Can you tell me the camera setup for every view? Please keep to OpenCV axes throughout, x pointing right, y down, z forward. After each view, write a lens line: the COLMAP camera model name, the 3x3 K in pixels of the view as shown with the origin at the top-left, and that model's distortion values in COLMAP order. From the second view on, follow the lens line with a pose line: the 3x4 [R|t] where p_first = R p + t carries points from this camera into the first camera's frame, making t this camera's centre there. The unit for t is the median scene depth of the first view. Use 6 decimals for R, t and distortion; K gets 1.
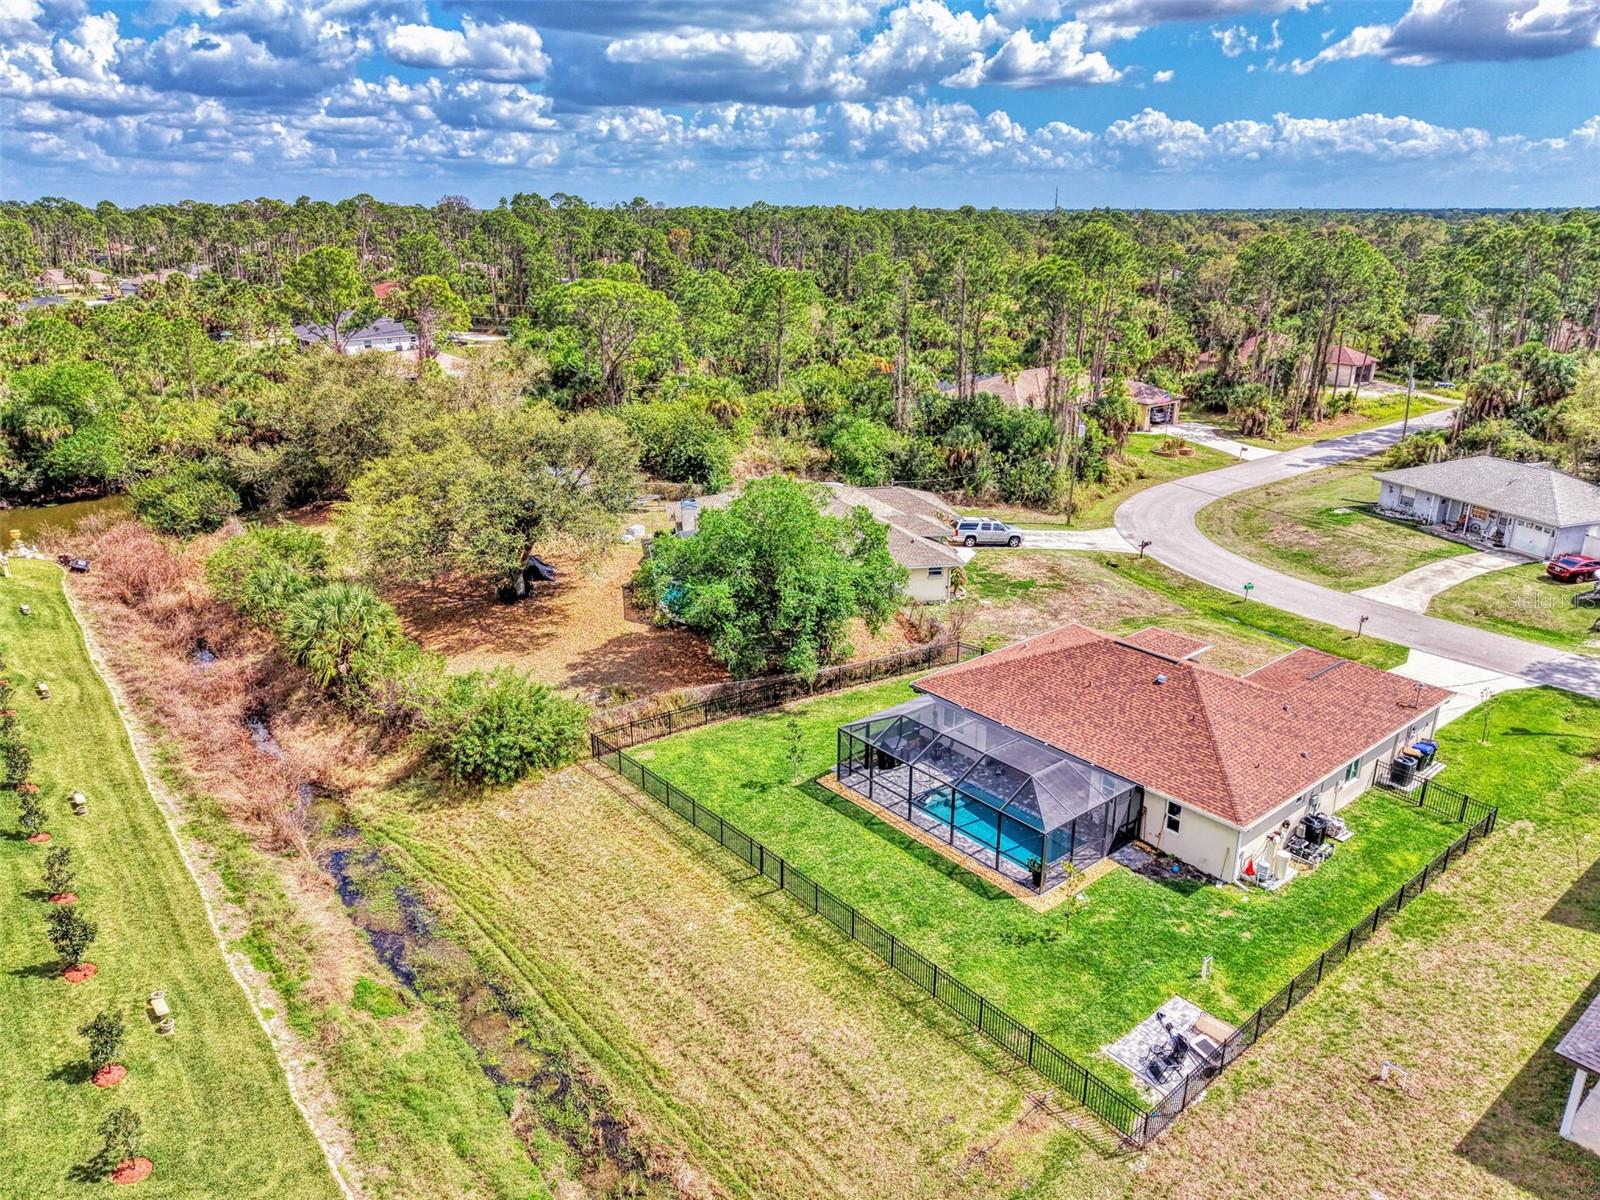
lens RADIAL K [[1077.4, 0, 797.8], [0, 1077.4, 599.9], [0, 0, 1]] dist [0.039209, -0.055421]
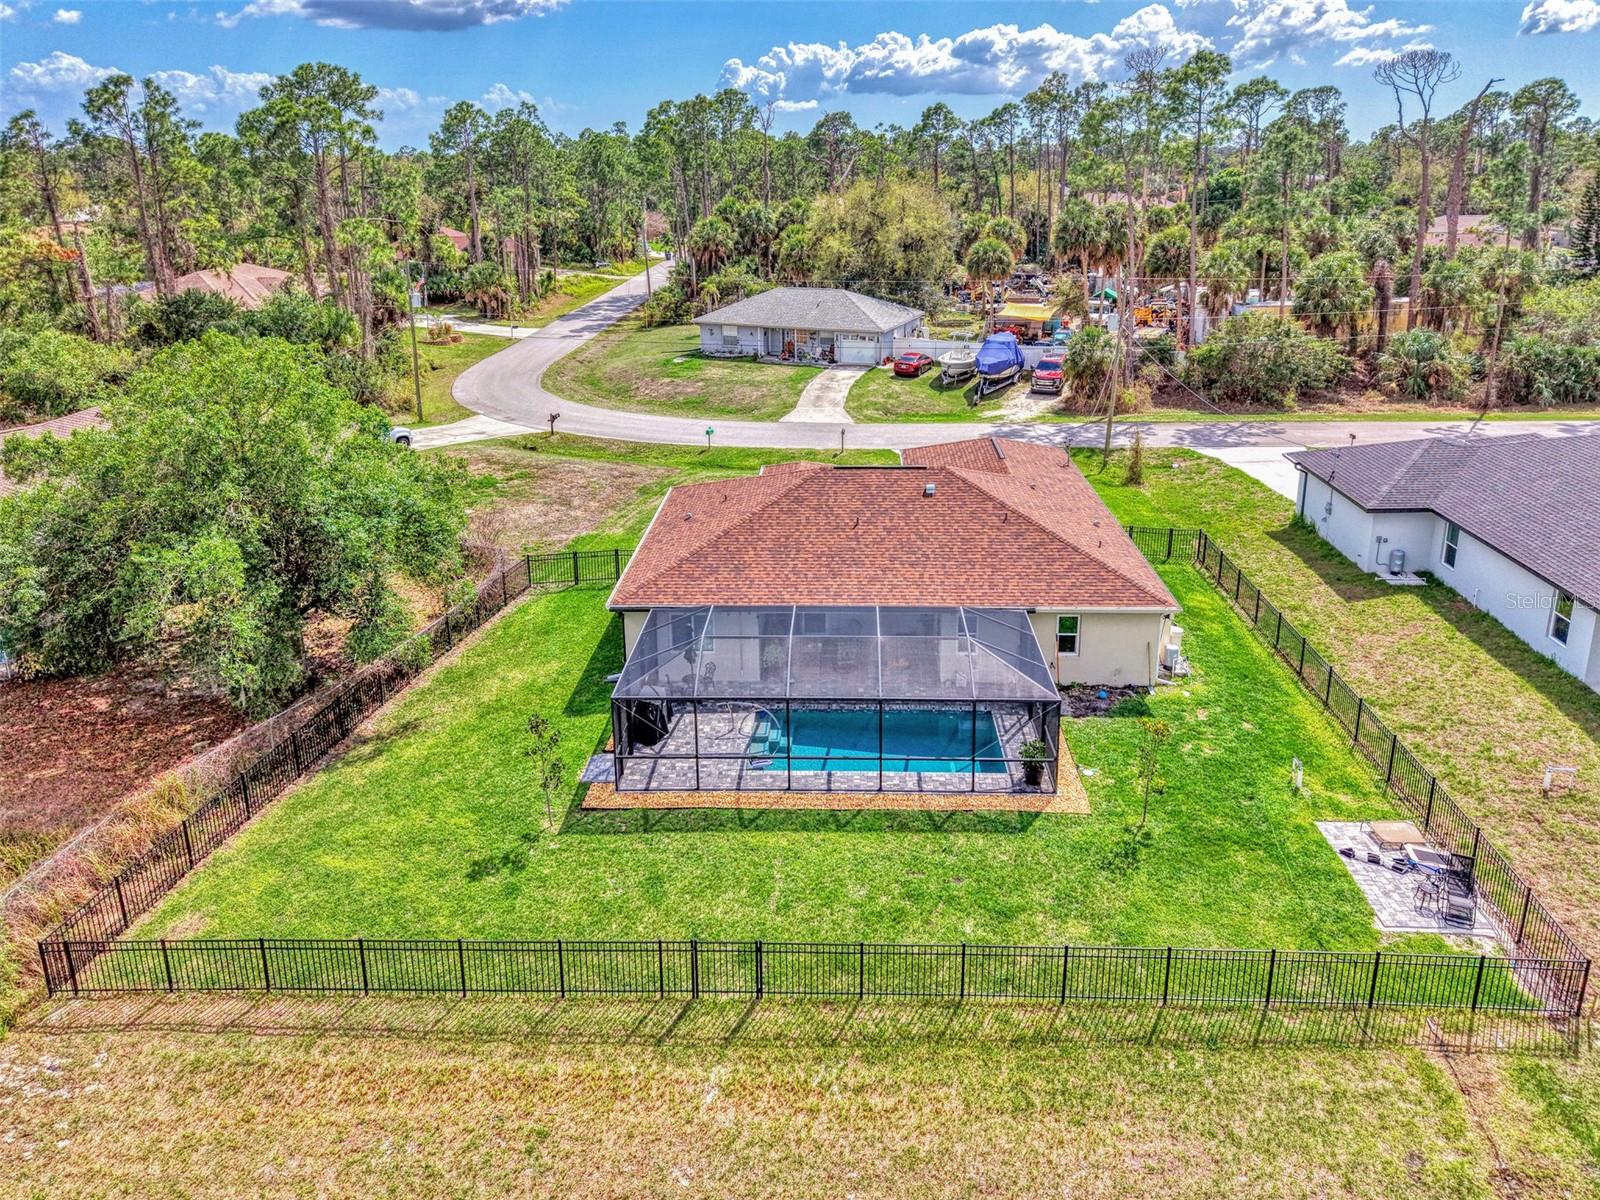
lens RADIAL K [[1095.0, 0, 803.6], [0, 1095.0, 500.1], [0, 0, 1]] dist [0.048139, -0.048534]
pose [[0.665334, -0.225645, 0.711628, -0.280859], [0.257206, 0.964152, 0.065242, 0.006201], [-0.700839, 0.139628, 0.699521, 0.500729]]
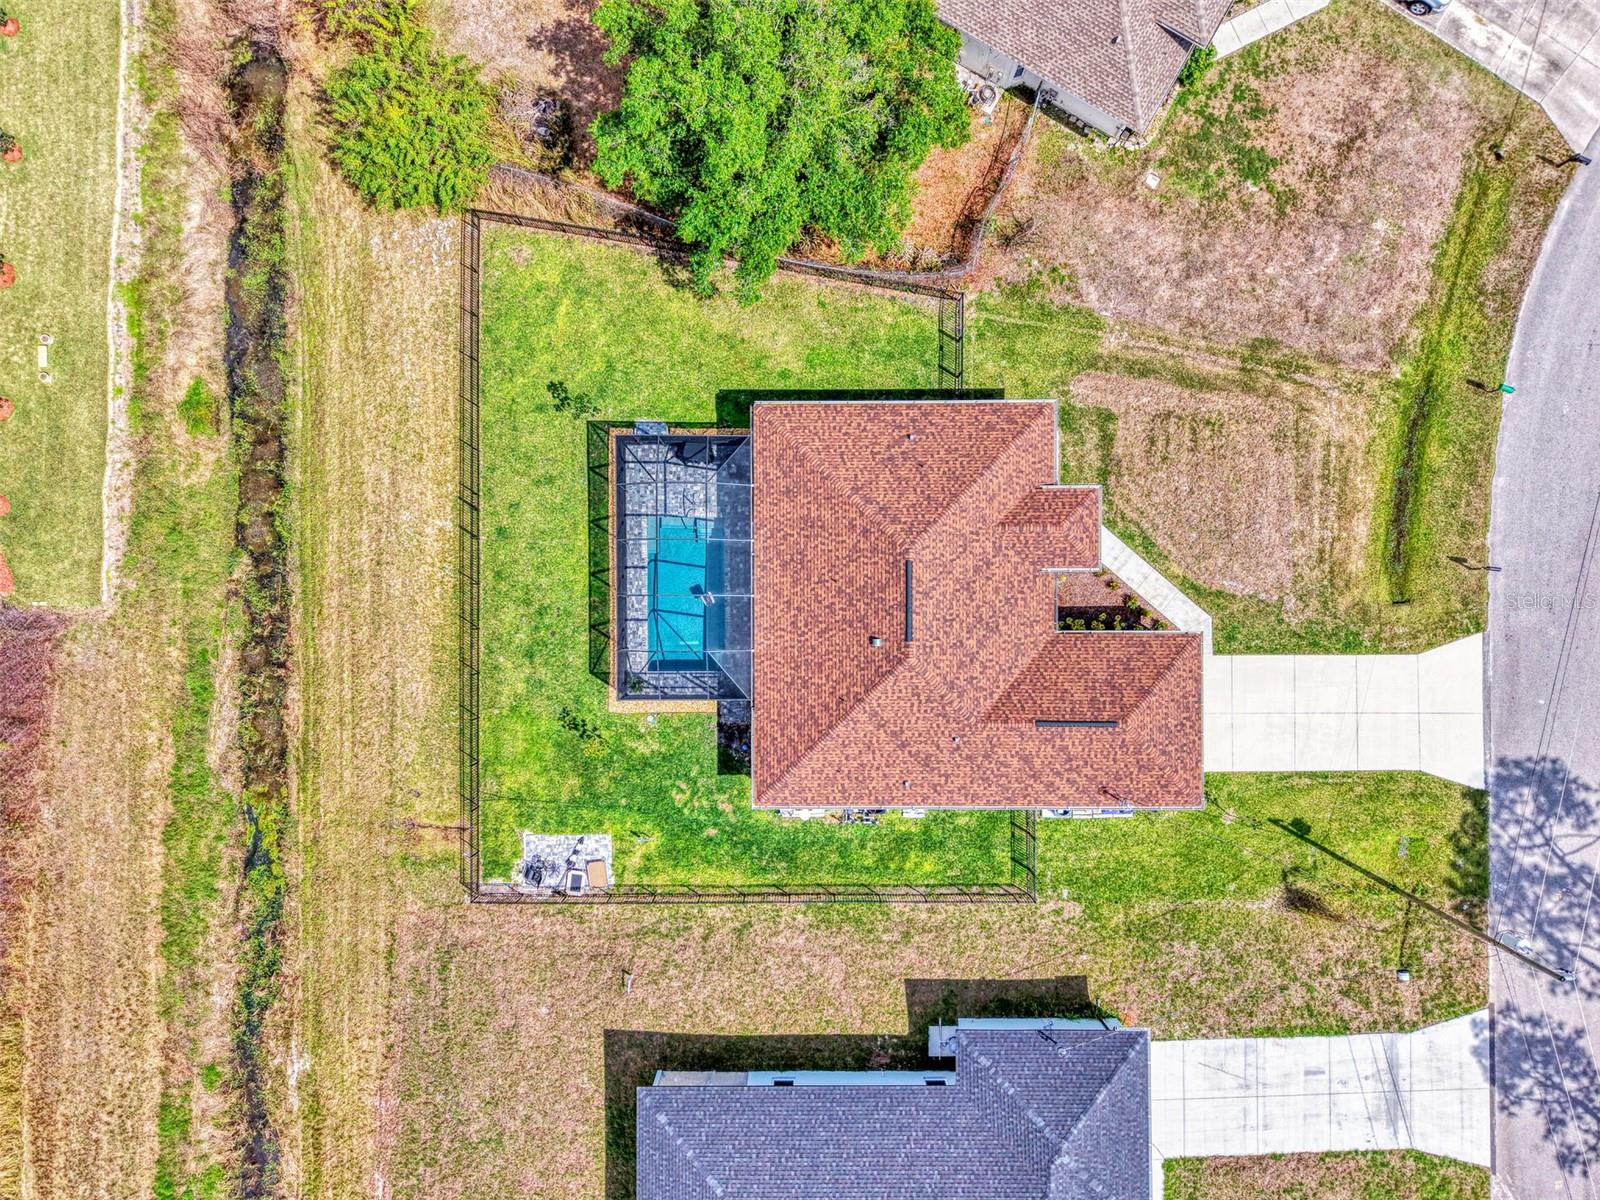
lens RADIAL K [[1077.4, 0, 797.8], [0, 1077.4, 599.9], [0, 0, 1]] dist [0.039209, -0.055421]
pose [[0.772723, 0.634742, -0.001222, 0.254229], [-0.222460, 0.272621, 0.936050, -0.766101], [0.594483, -0.723035, 0.351865, 0.644008]]
